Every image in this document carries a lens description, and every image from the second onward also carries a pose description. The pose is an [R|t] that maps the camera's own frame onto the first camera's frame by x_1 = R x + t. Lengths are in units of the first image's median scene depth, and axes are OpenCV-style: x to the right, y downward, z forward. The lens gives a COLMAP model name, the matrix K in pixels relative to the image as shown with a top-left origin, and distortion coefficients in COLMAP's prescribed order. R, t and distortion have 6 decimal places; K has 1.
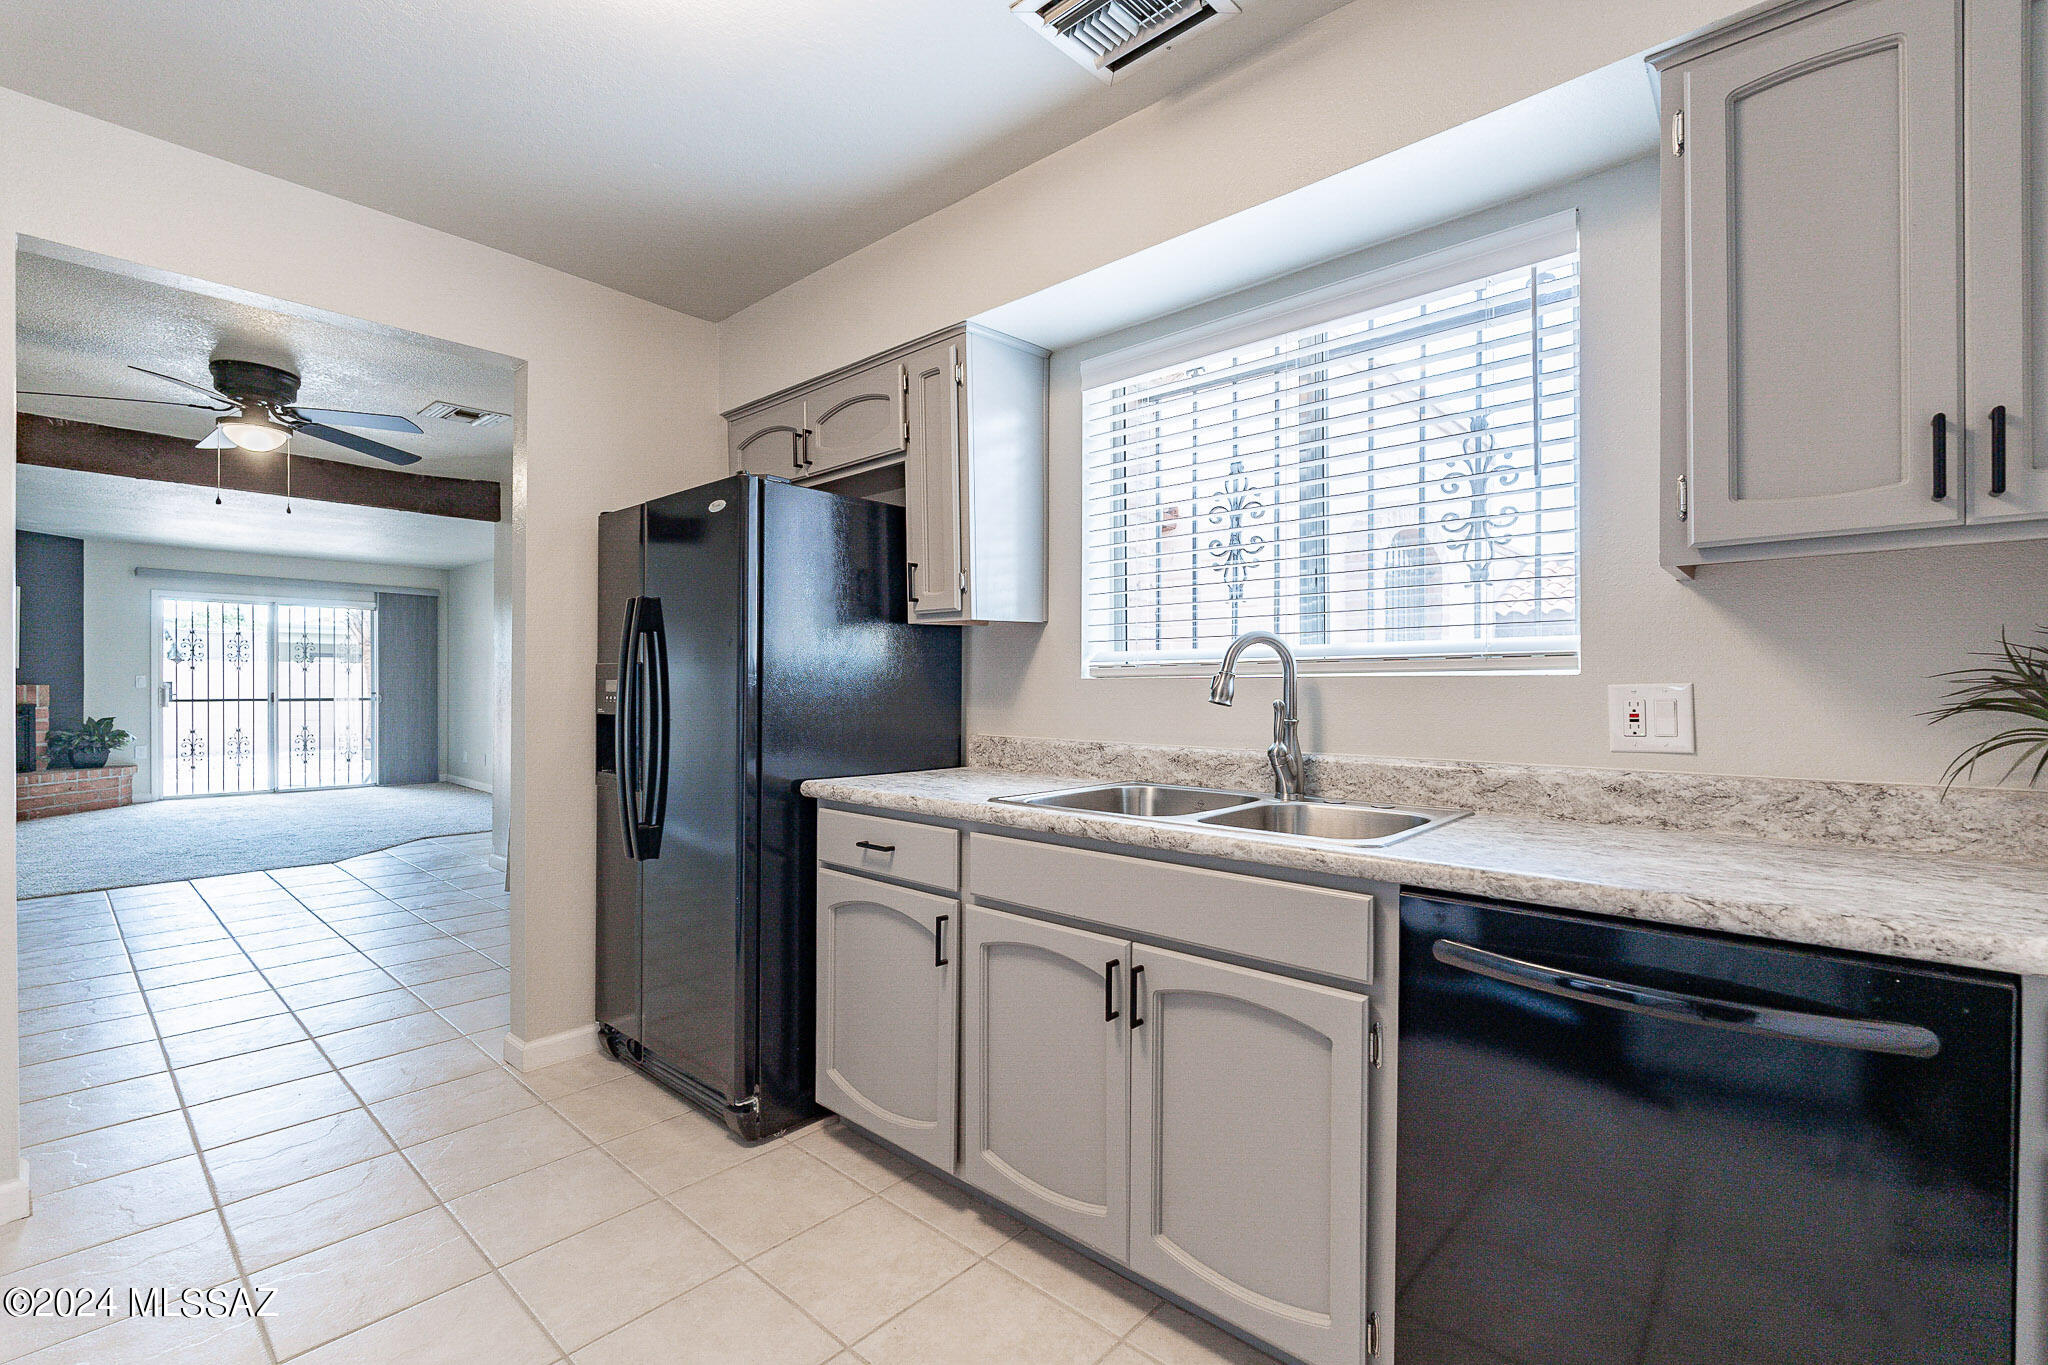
lens RADIAL K [[909.4, 0, 1022.9], [0, 909.4, 686.1], [0, 0, 1]] dist [-0.002923, 0.000526]
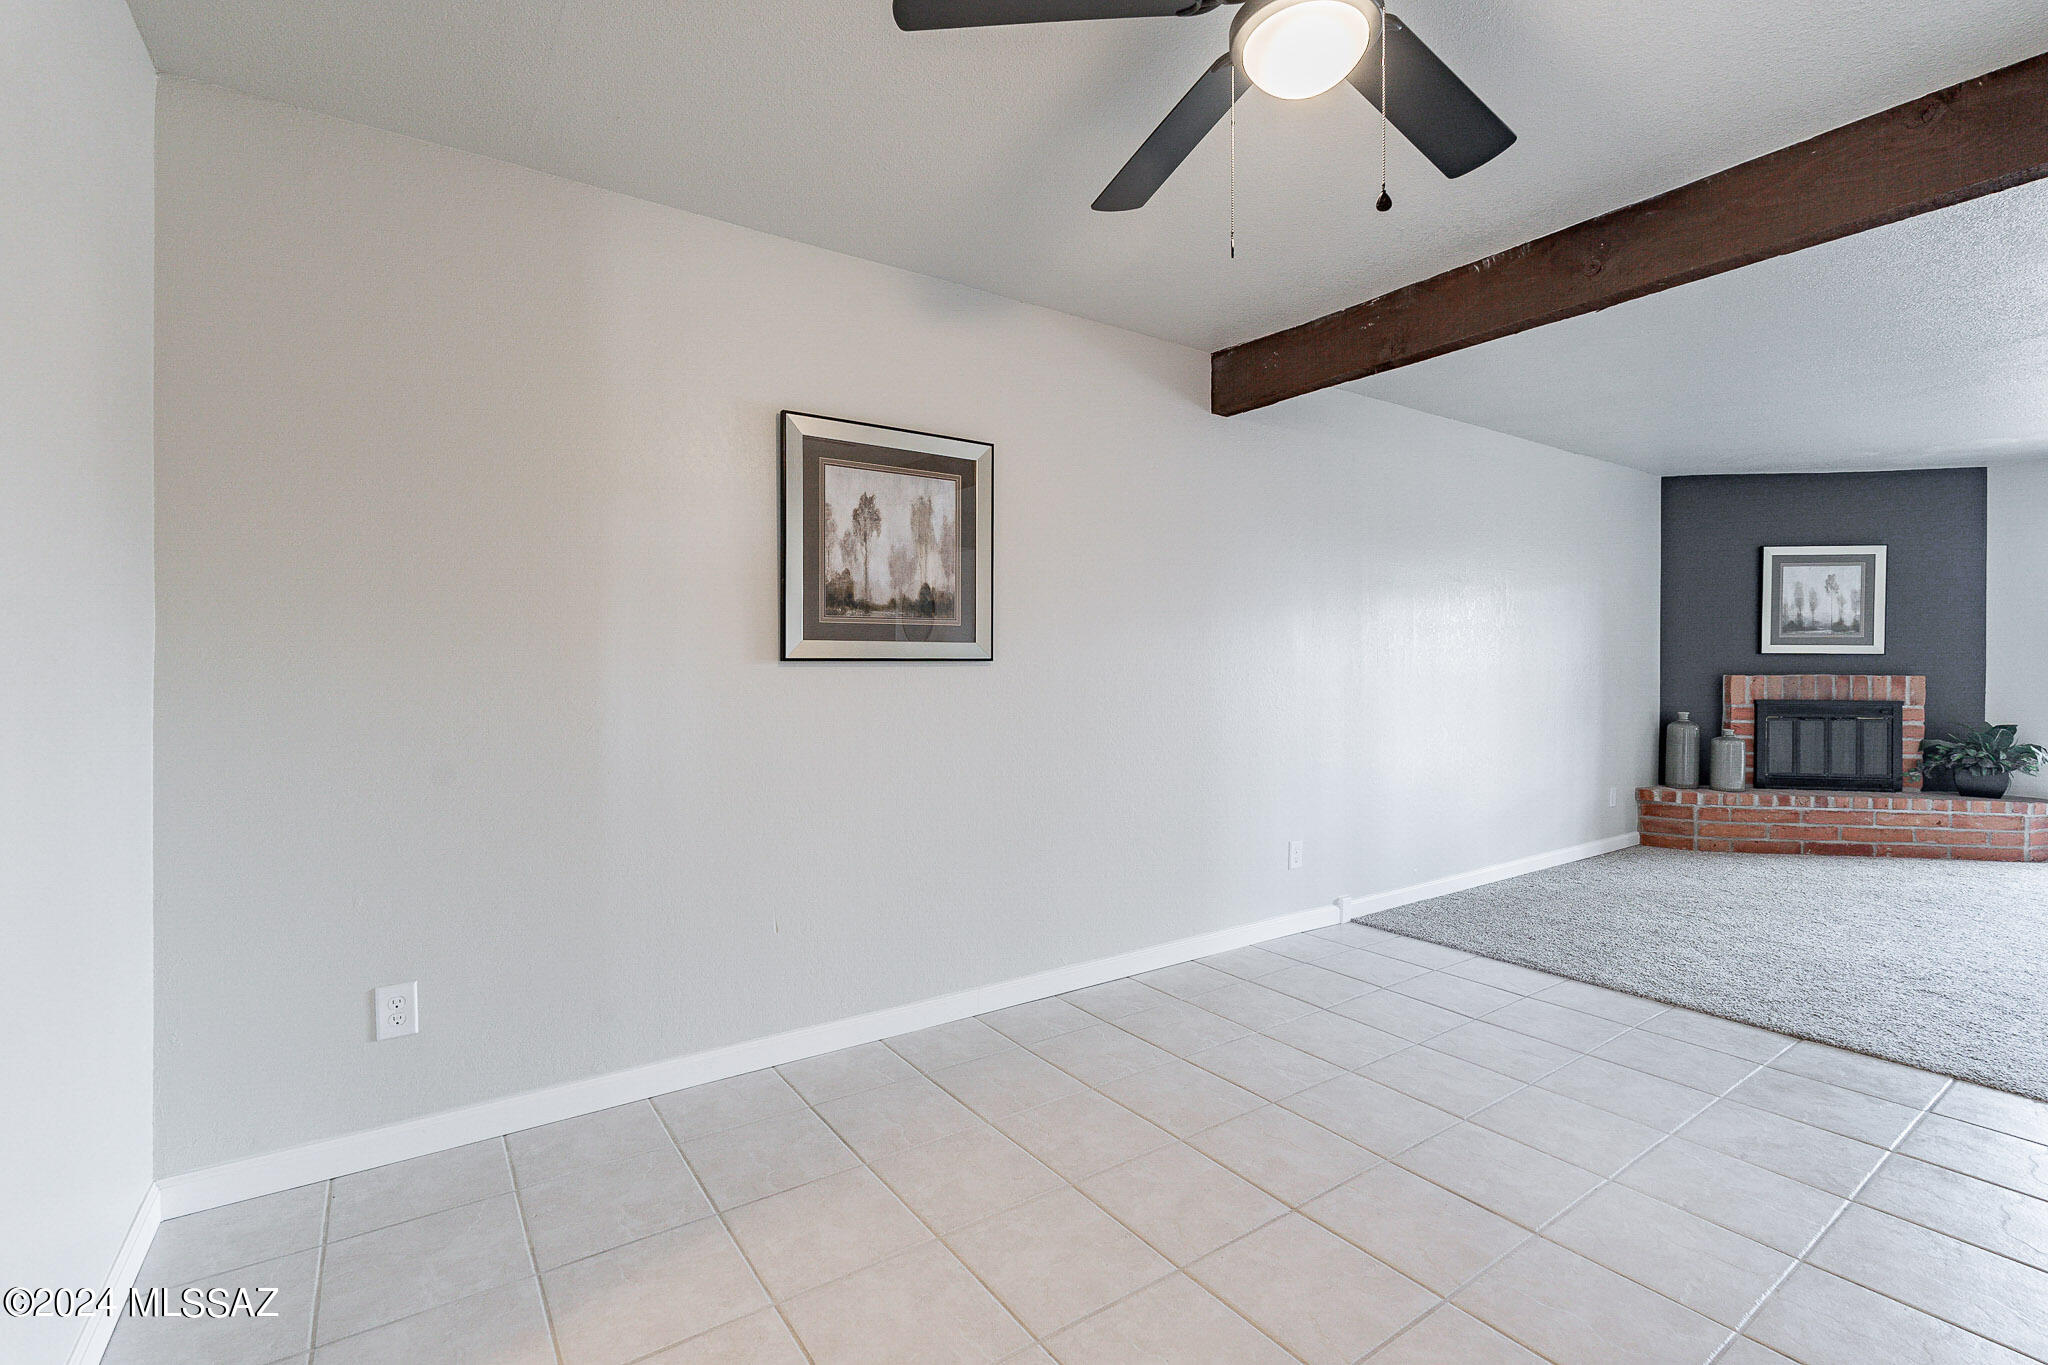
lens RADIAL K [[909.4, 0, 1018.3], [0, 909.4, 674.3], [0, 0, 1]] dist [-0.002923, 0.000526]
pose [[-0.210636, 0.003450, -0.977558, -0.201632], [-0.007483, 0.999959, 0.005141, -0.000471], [0.977536, 0.008398, -0.210602, 0.429444]]
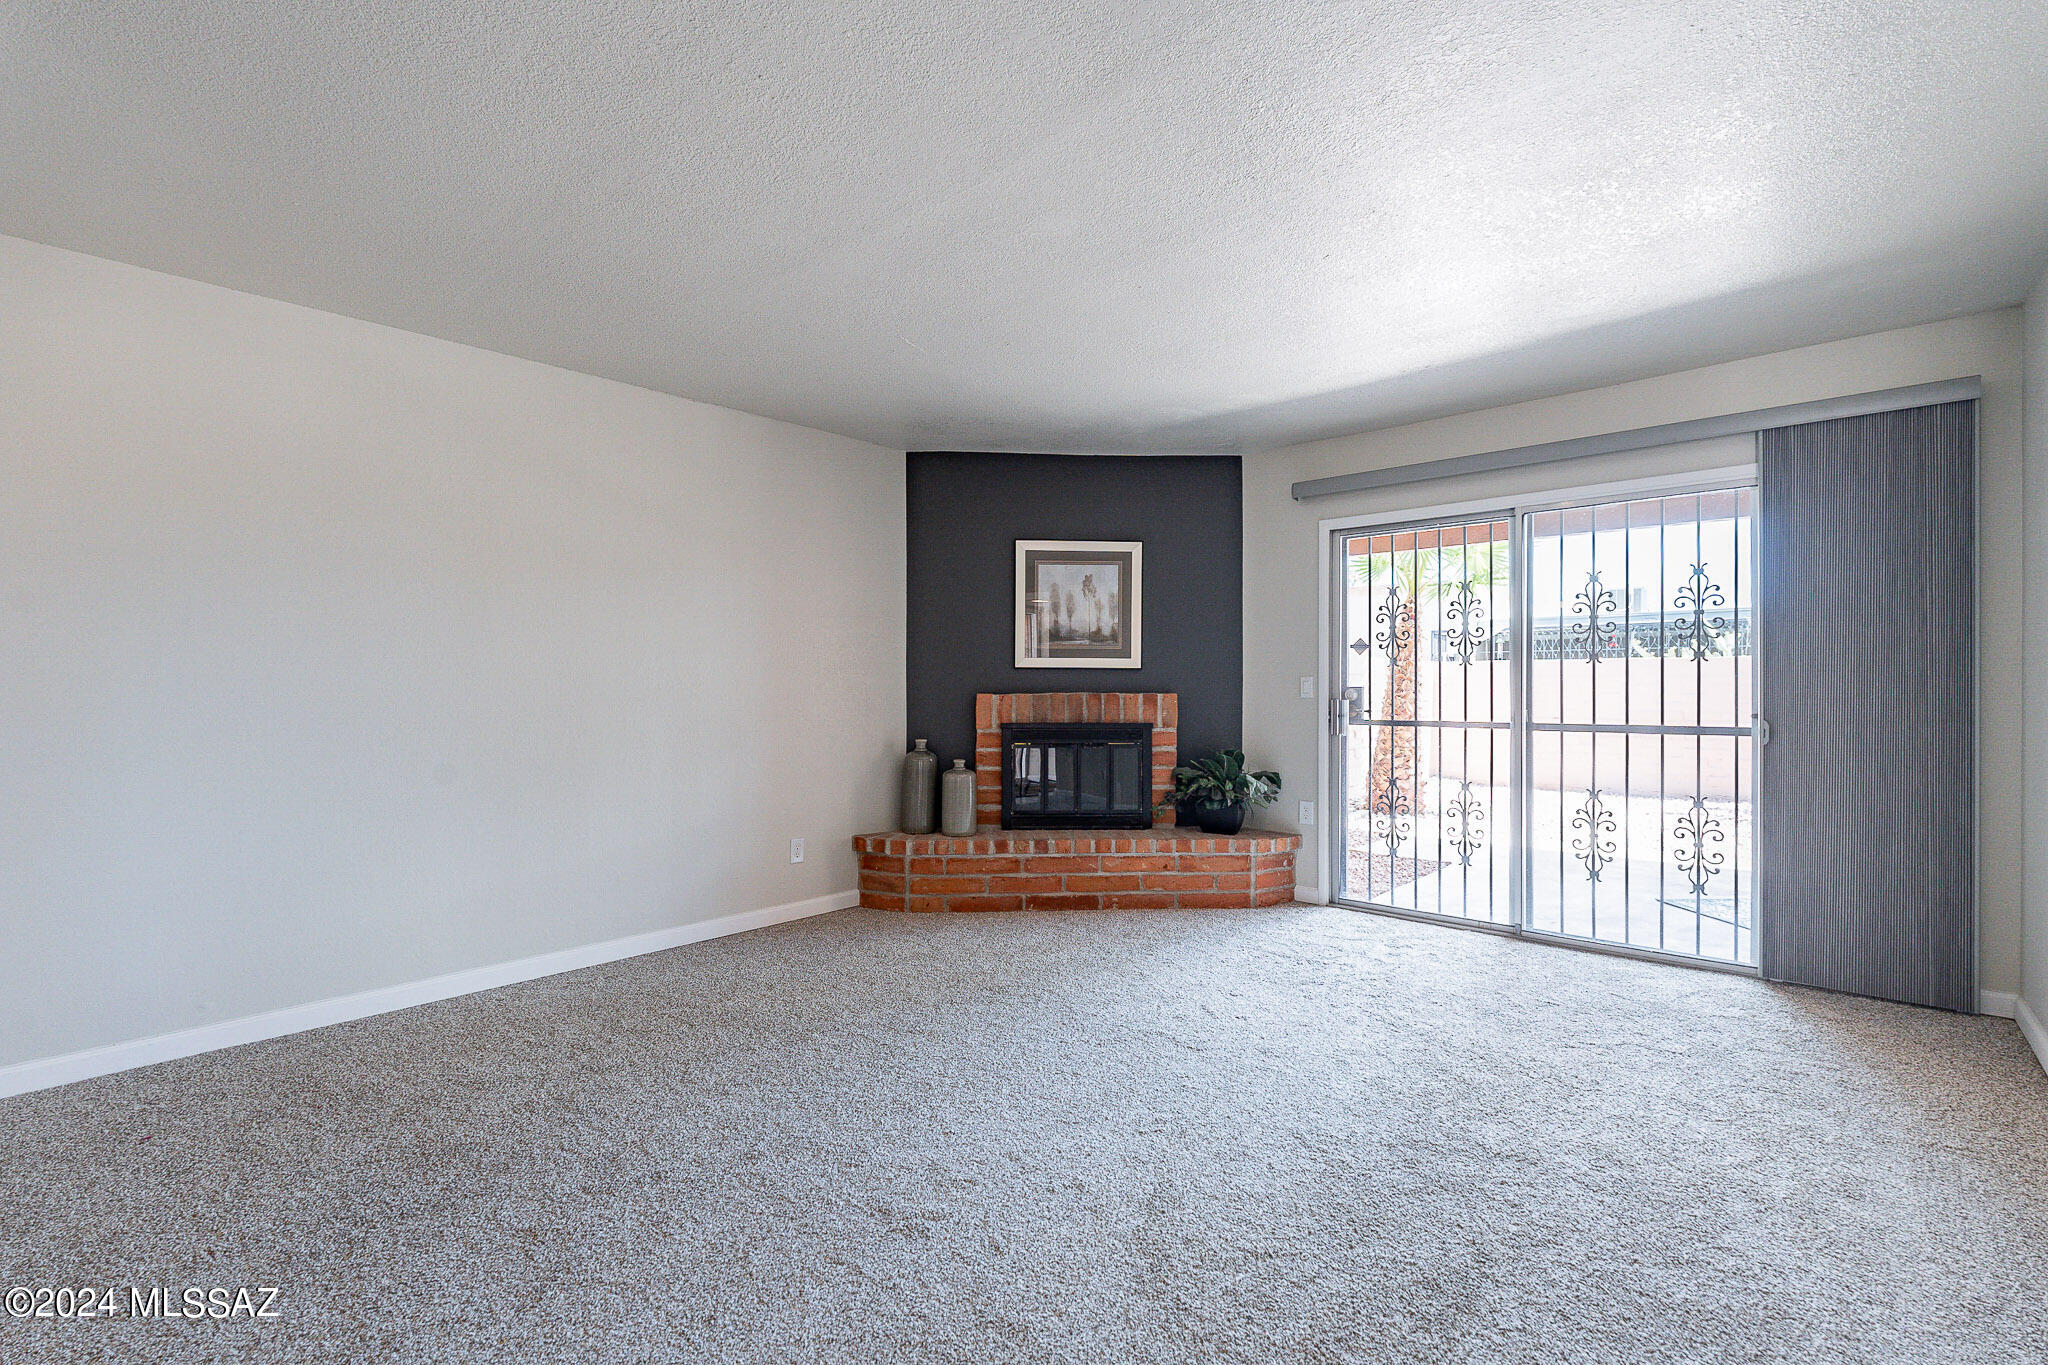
lens RADIAL K [[909.4, 0, 1021.4], [0, 909.4, 688.6], [0, 0, 1]] dist [-0.002923, 0.000526]
pose [[0.017799, -0.002607, -0.999838, -0.432066], [-0.003915, 0.999989, -0.002677, -0.002305], [0.999834, 0.003962, 0.017788, 0.857434]]
